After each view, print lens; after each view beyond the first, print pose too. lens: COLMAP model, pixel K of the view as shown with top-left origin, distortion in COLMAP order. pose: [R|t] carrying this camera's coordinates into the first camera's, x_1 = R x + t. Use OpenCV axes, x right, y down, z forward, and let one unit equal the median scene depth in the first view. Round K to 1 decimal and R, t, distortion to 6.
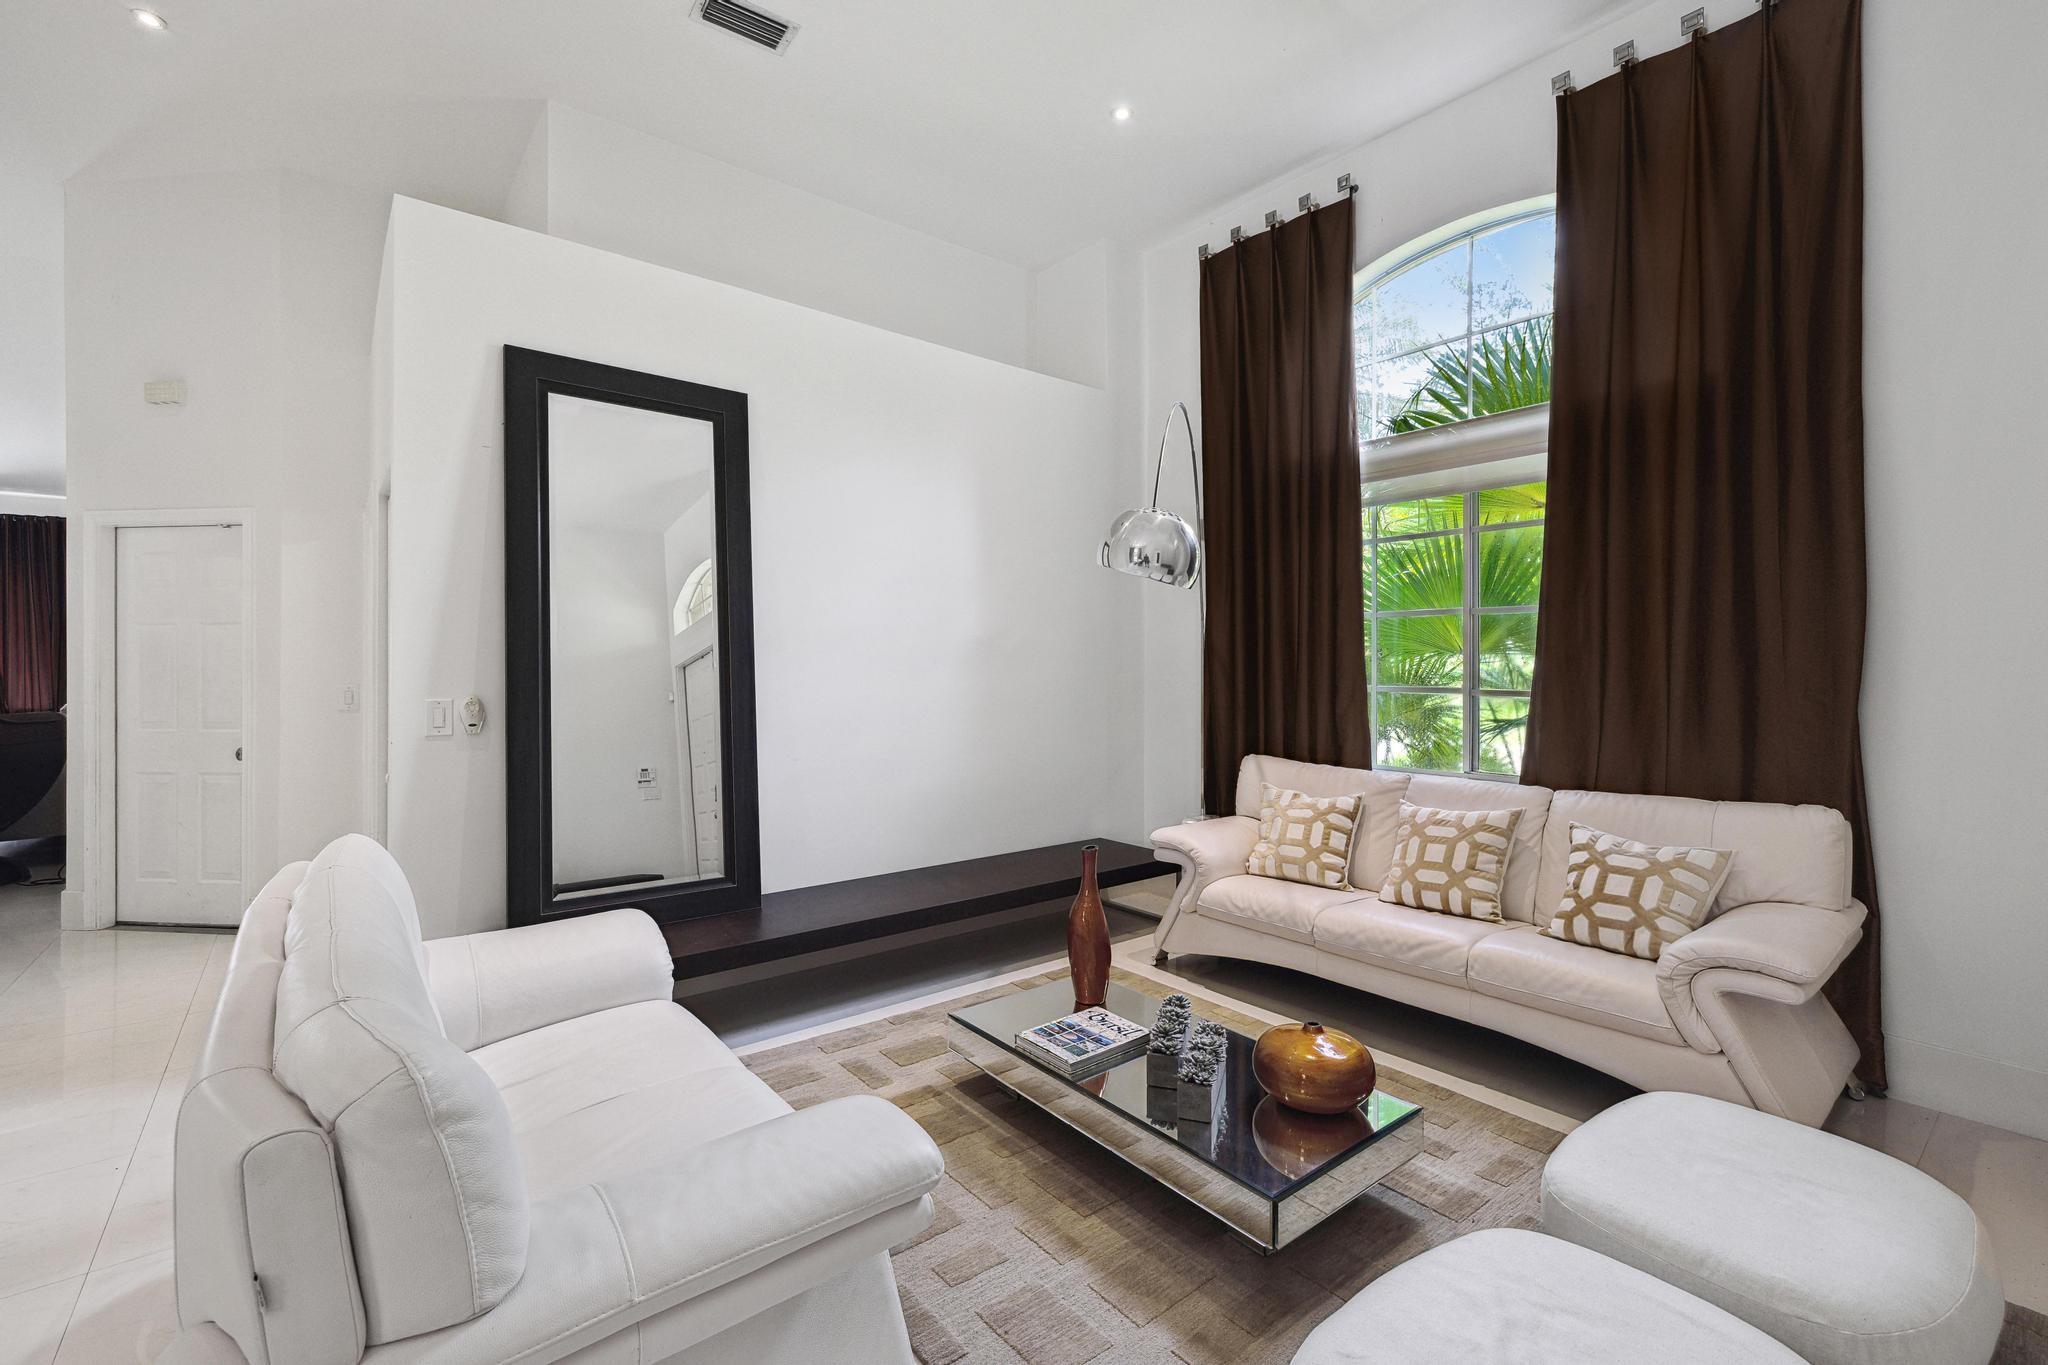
lens RADIAL K [[875.3, 0, 1015.0], [0, 875.3, 664.5], [0, 0, 1]] dist [-0.000414, -0.000049]
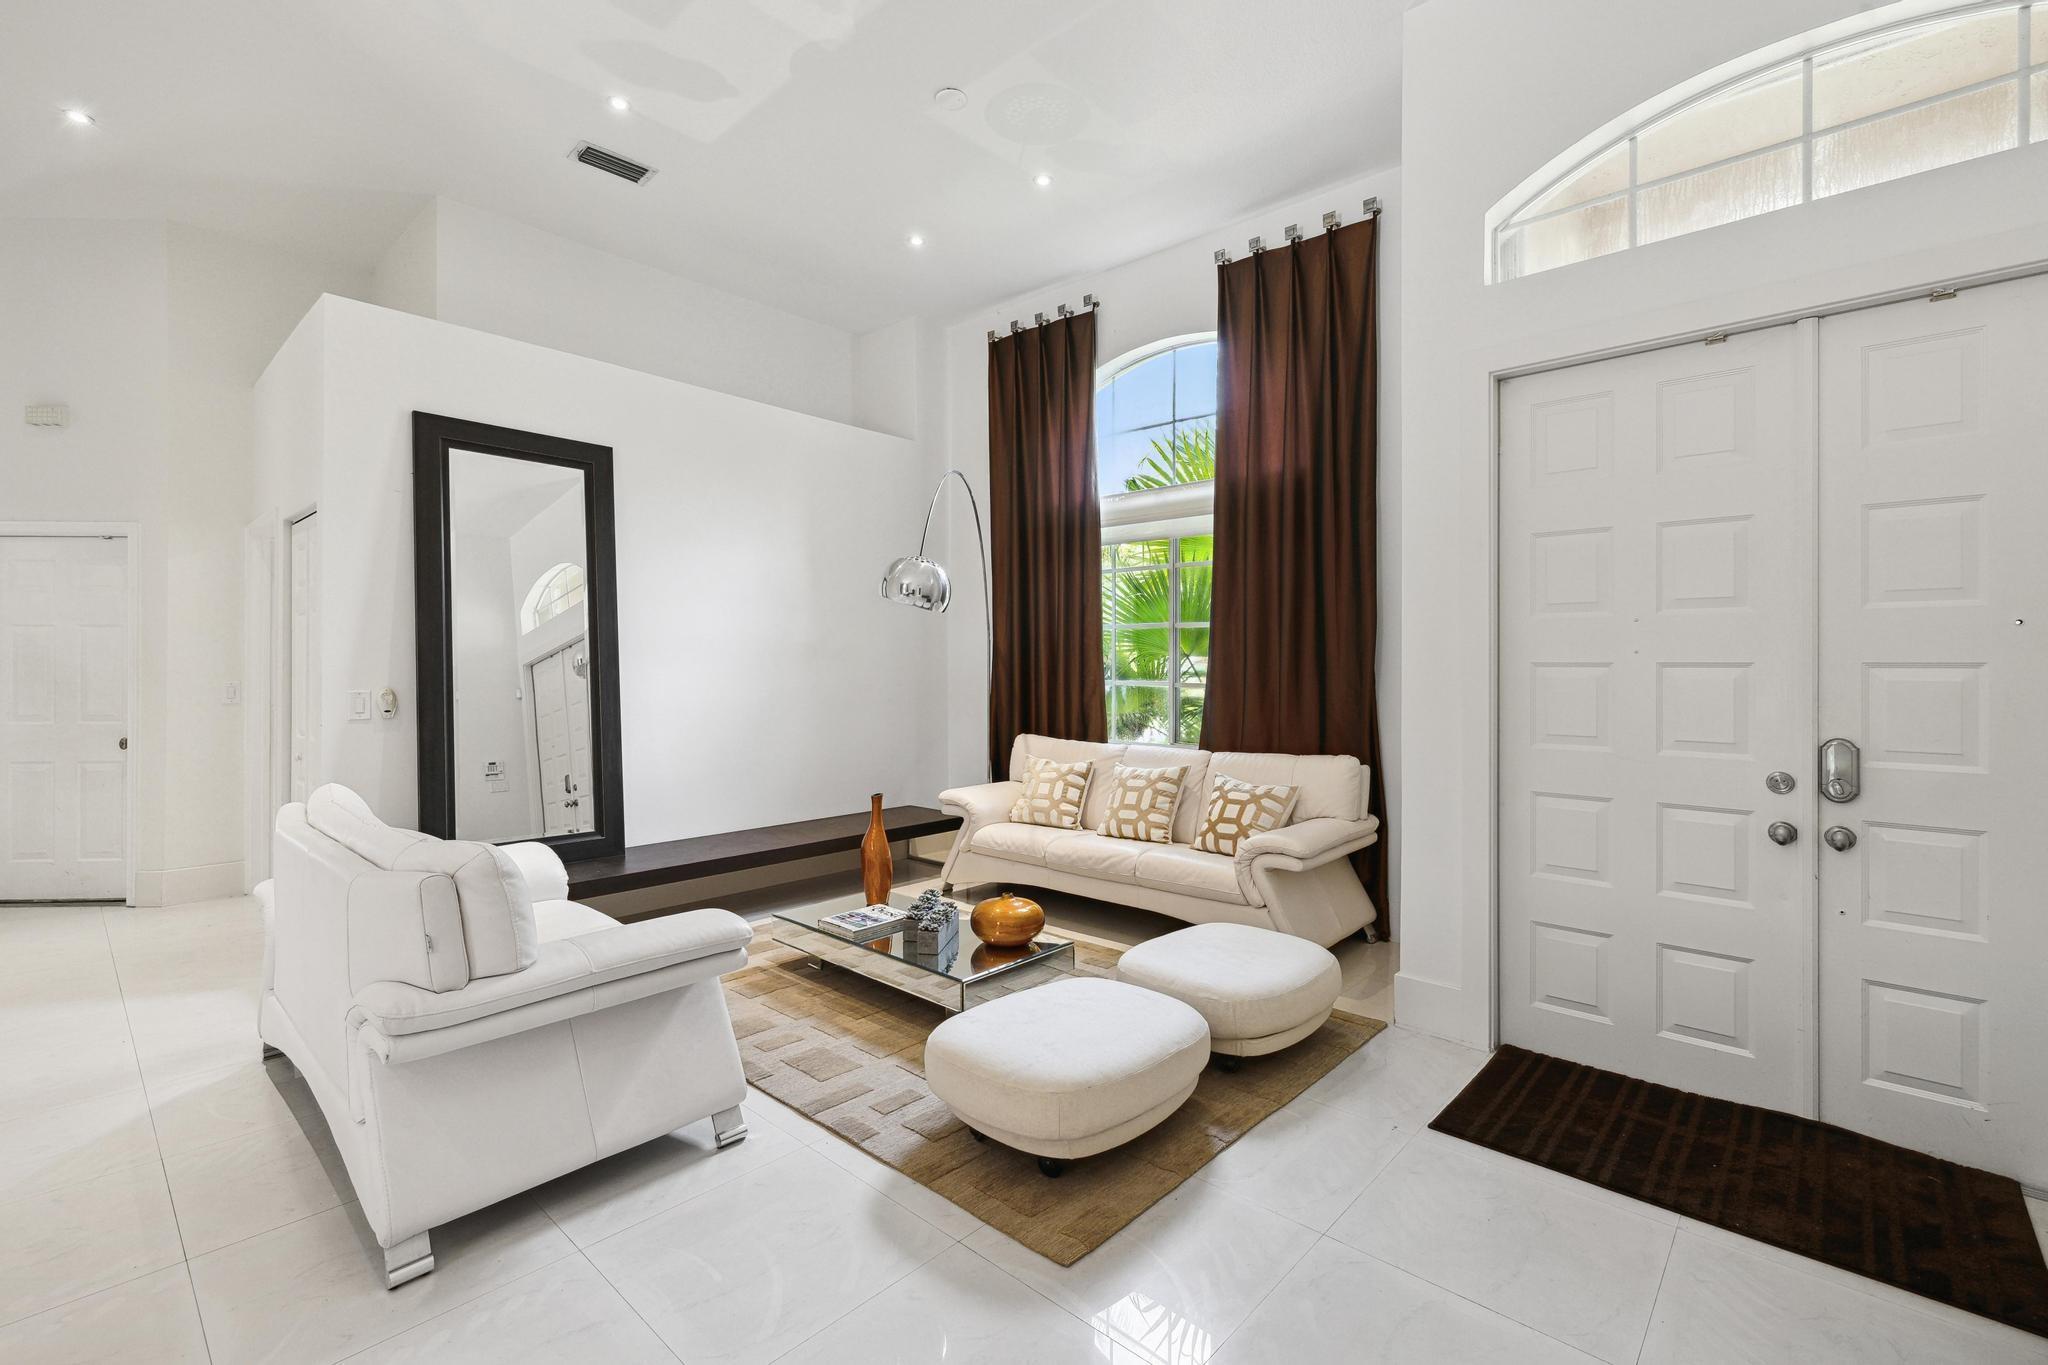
lens RADIAL K [[892.4, 0, 1018.3], [0, 892.4, 665.8], [0, 0, 1]] dist [-0.000121, 0.000307]
pose [[0.986867, 0.001010, 0.161535, 0.067110], [-0.001308, 0.999998, 0.001737, -0.000100], [-0.161532, -0.001926, 0.986866, -0.387653]]
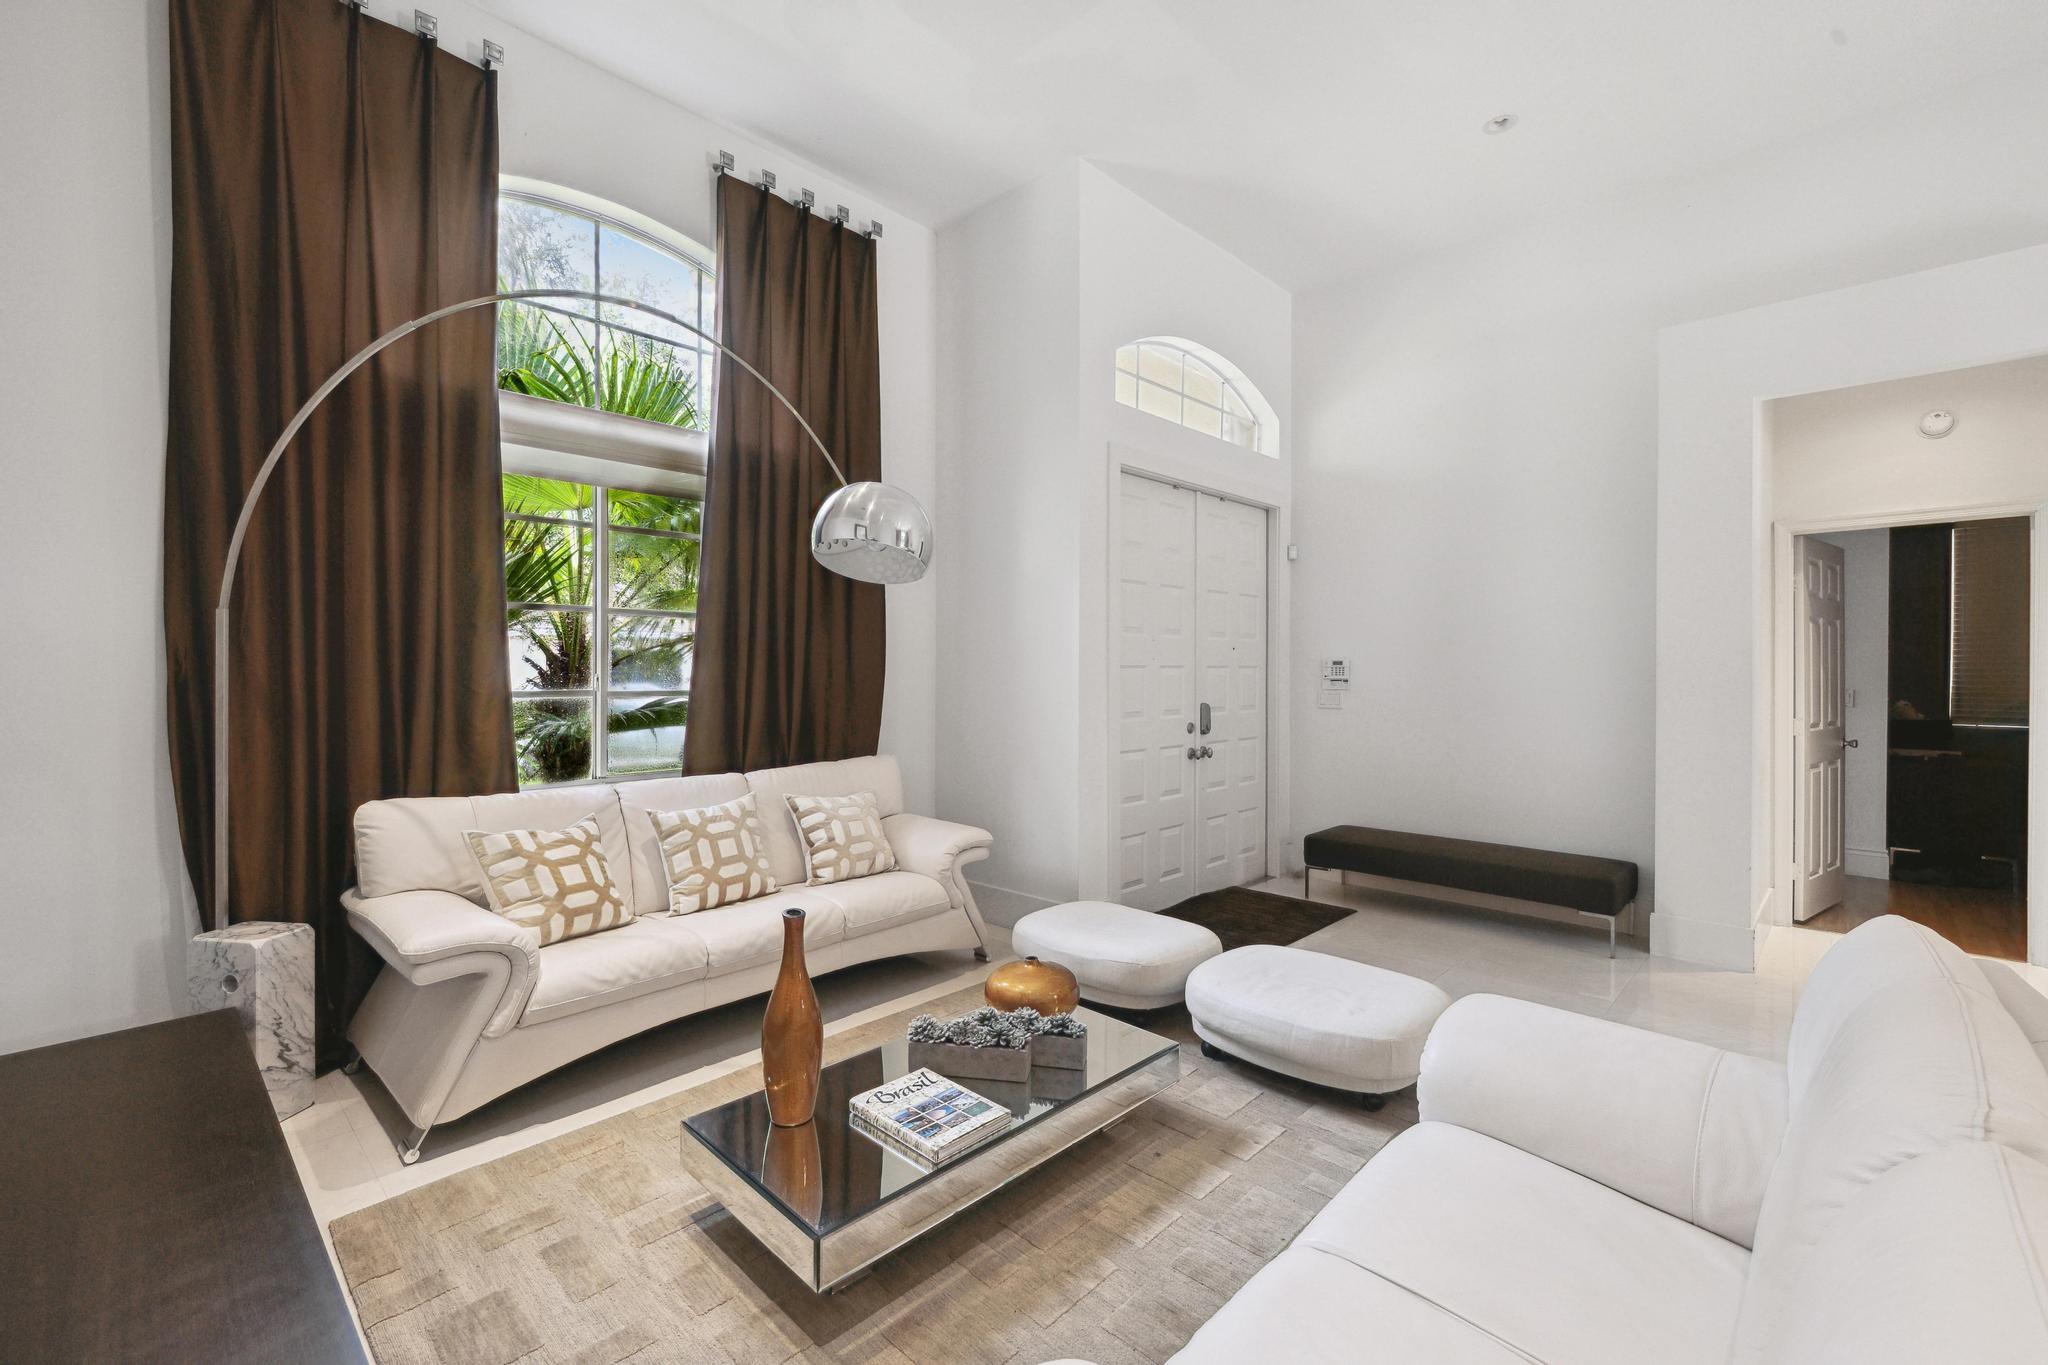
lens RADIAL K [[859.4, 0, 1024.0], [0, 859.4, 682.5], [0, 0, 1]] dist [0.000692, 0.000014]
pose [[-0.131282, -0.018082, 0.991180, -0.567853], [-0.001547, 0.999836, 0.018035, 0.000399], [-0.991344, 0.000834, -0.131289, 0.778666]]
